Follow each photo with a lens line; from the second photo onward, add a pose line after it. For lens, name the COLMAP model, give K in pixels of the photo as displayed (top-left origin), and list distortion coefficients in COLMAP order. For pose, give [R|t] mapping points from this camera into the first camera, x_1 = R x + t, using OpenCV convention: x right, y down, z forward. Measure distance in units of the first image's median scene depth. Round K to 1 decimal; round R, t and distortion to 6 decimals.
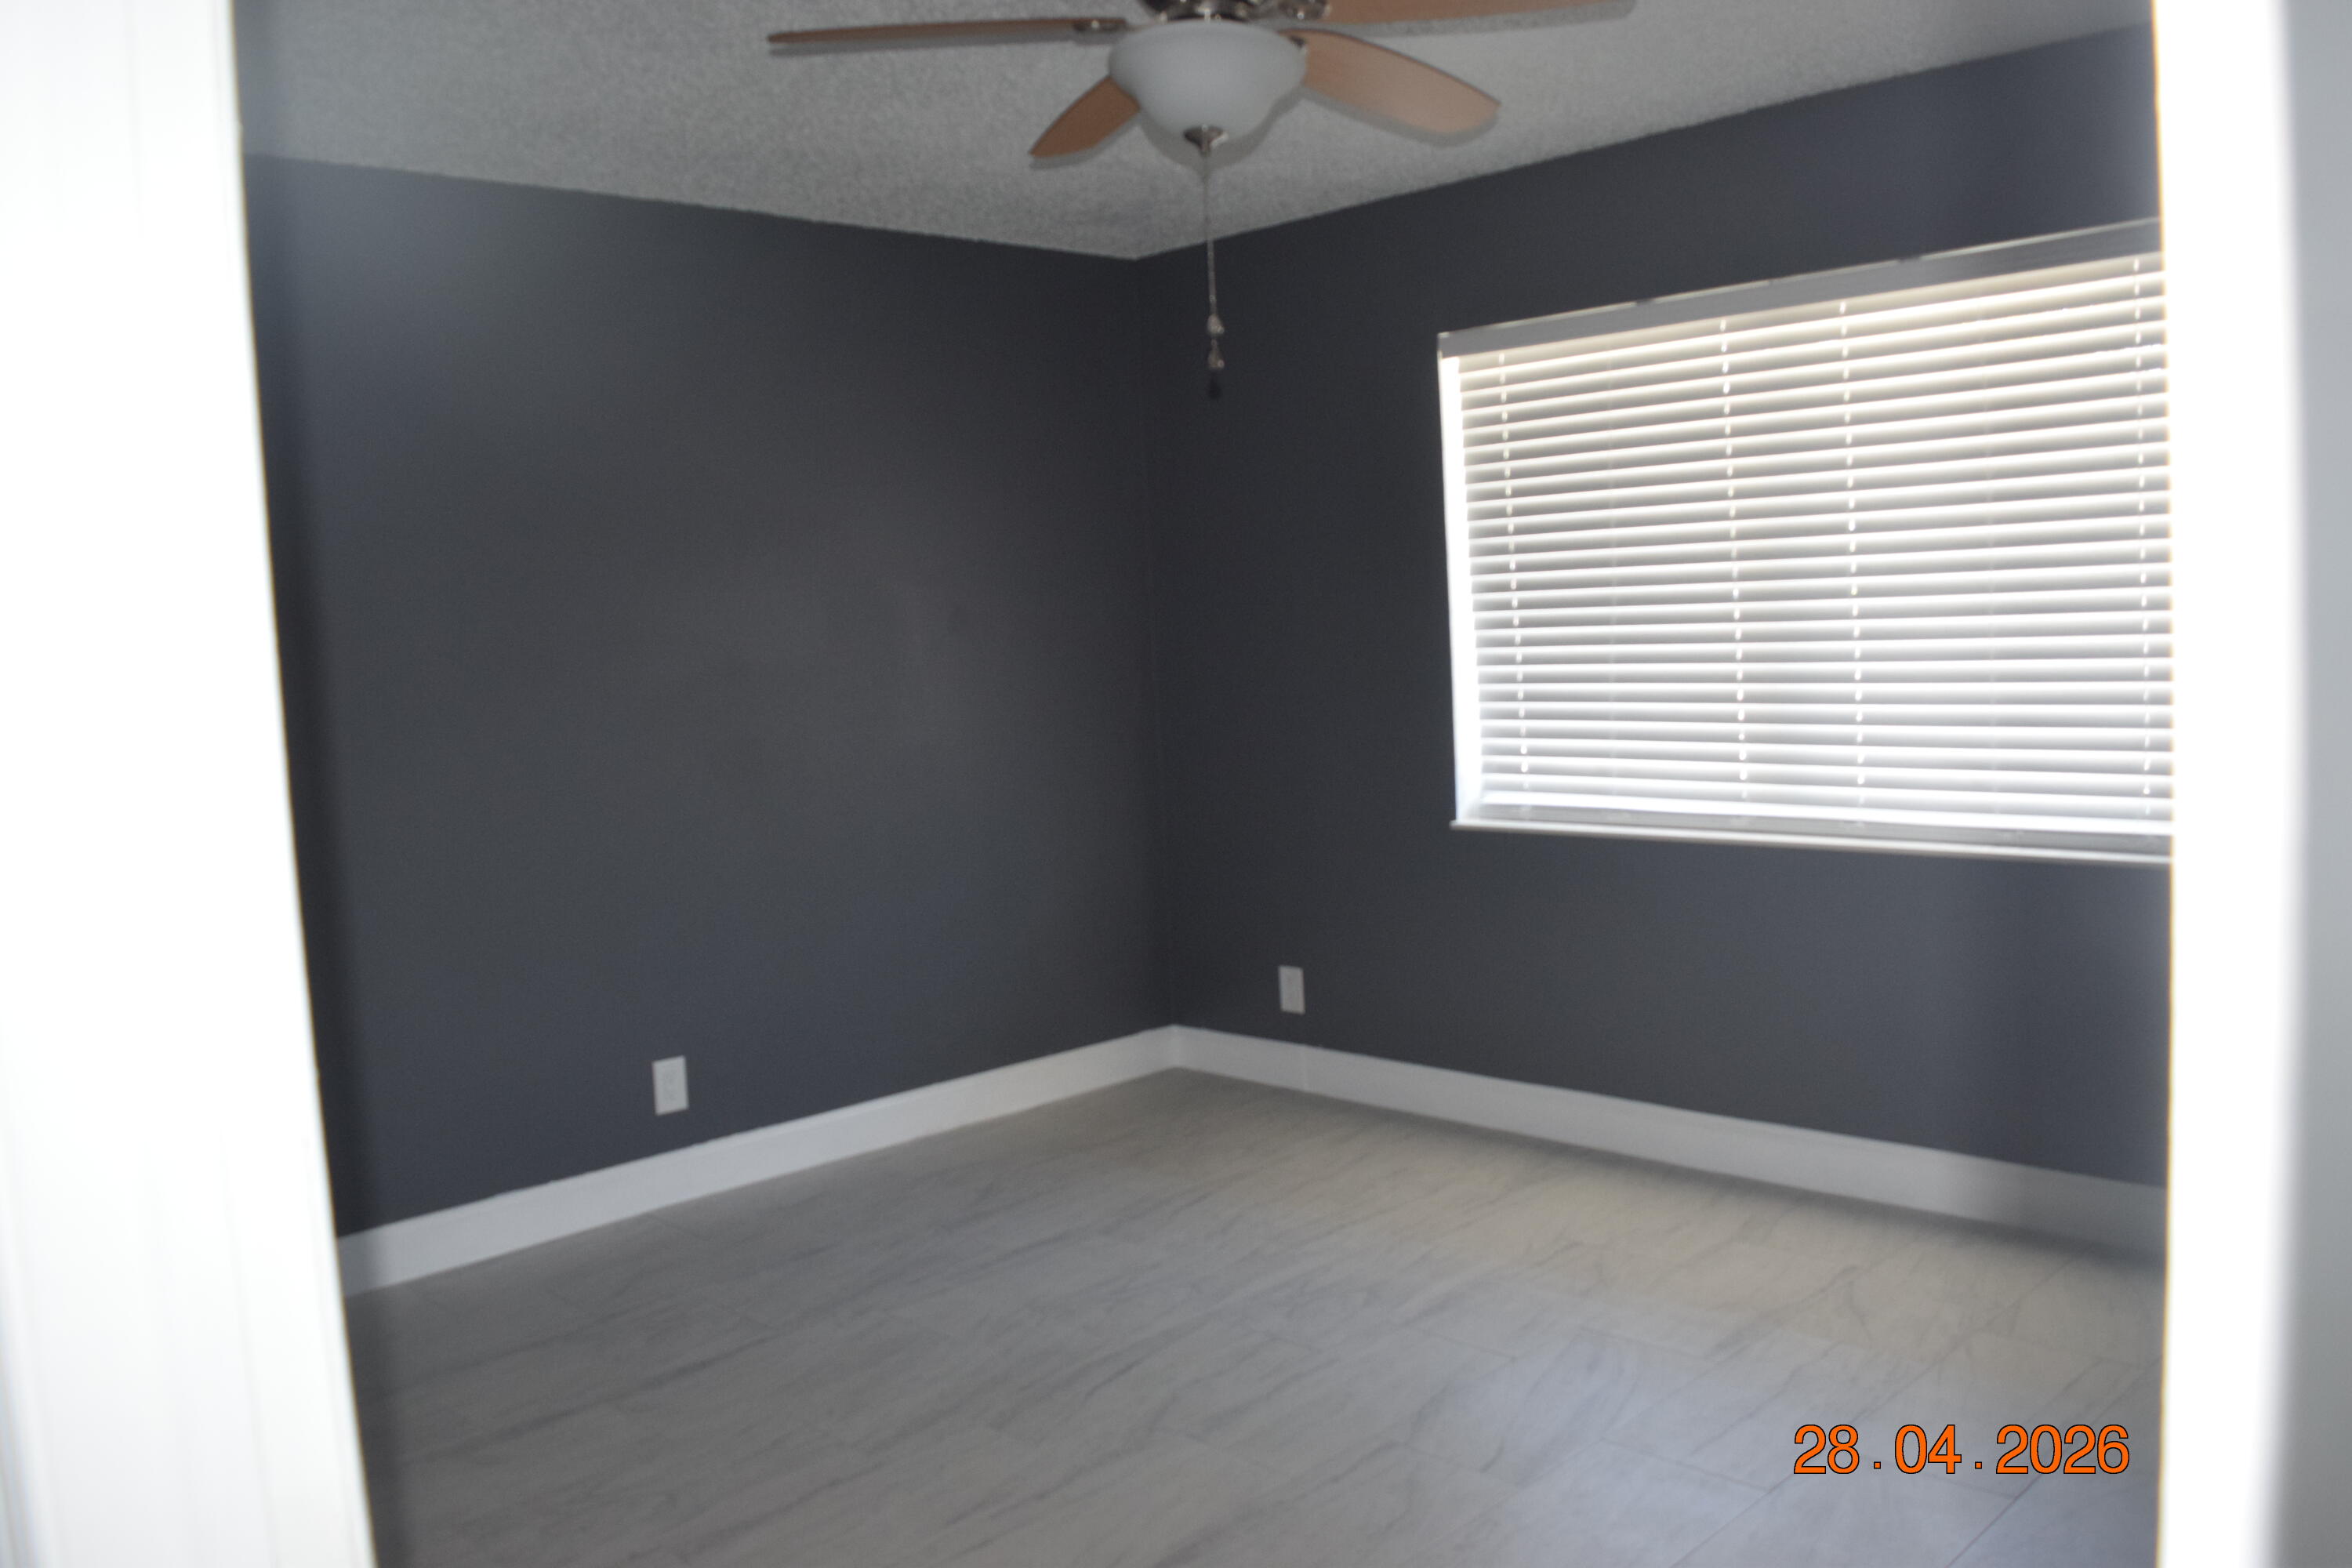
lens RADIAL K [[1855.9, 0, 1181.6], [0, 1855.9, 779.9], [0, 0, 1]] dist [-0.092590, 0.013489]
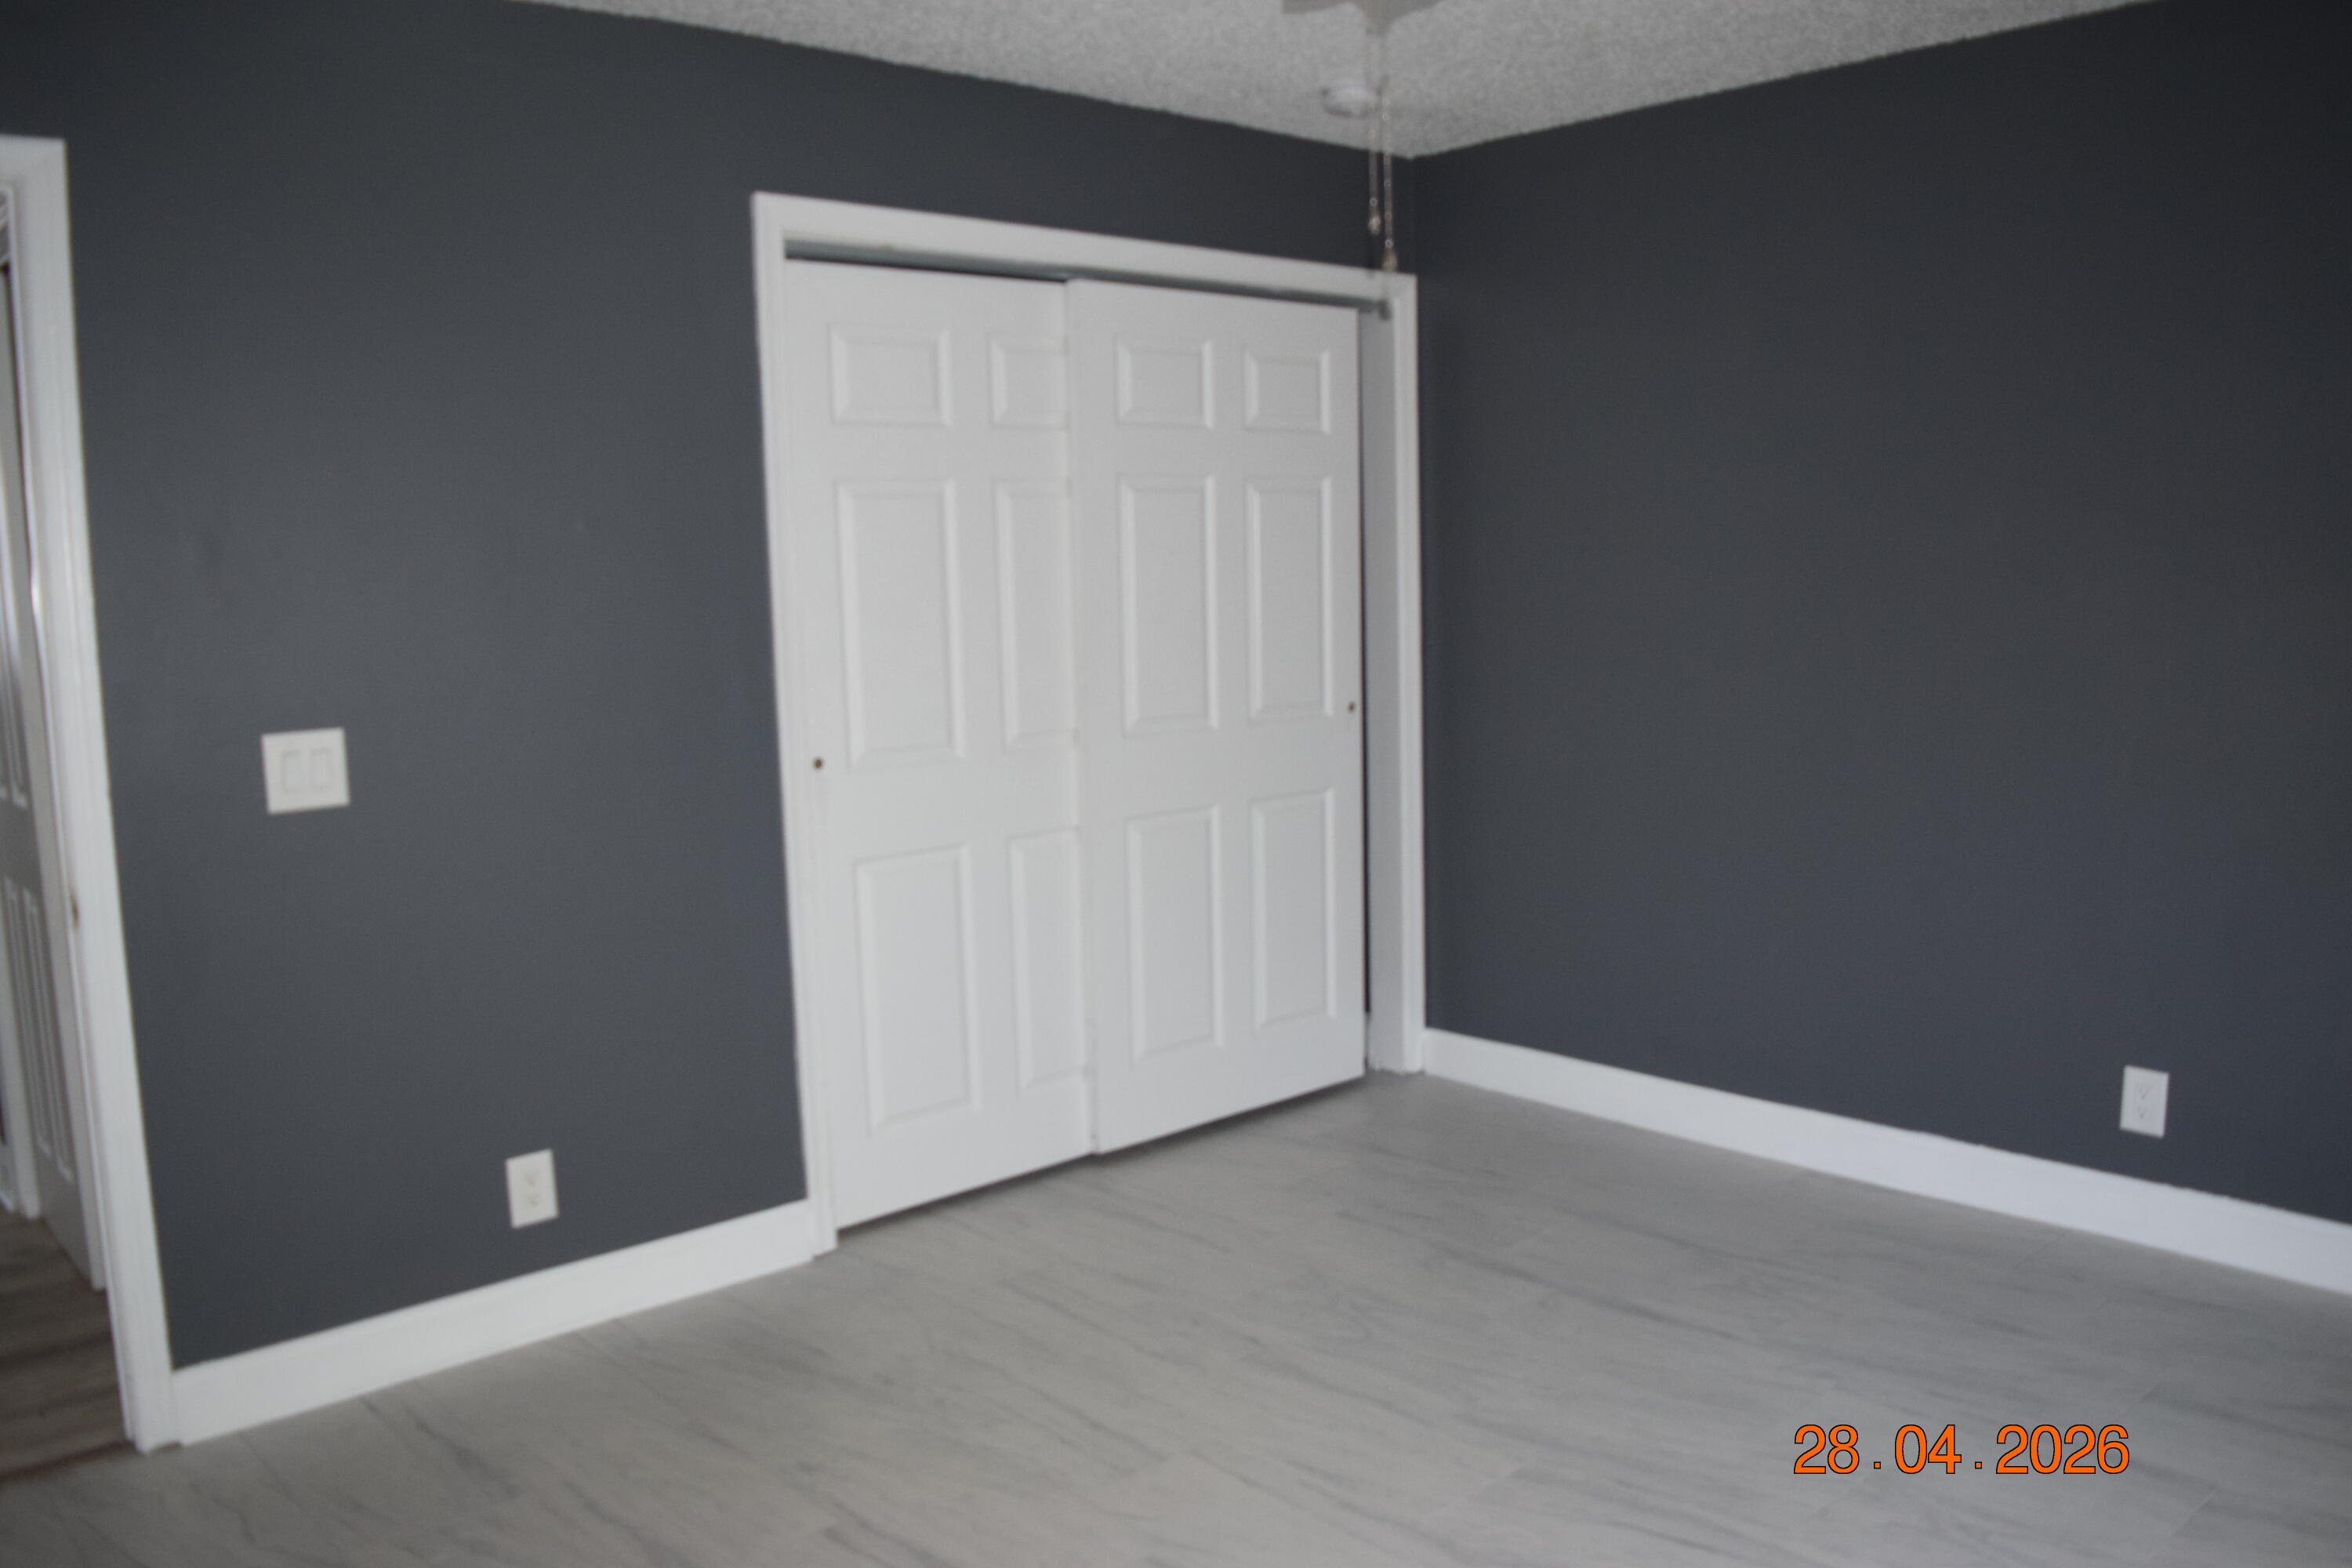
lens RADIAL K [[1855.9, 0, 1181.6], [0, 1855.9, 779.9], [0, 0, 1]] dist [-0.092590, 0.013489]
pose [[-0.042660, 0.173907, -0.983838, 0.713273], [-0.062301, 0.982355, 0.176347, -0.127049], [0.997145, 0.068817, -0.031073, 0.821493]]
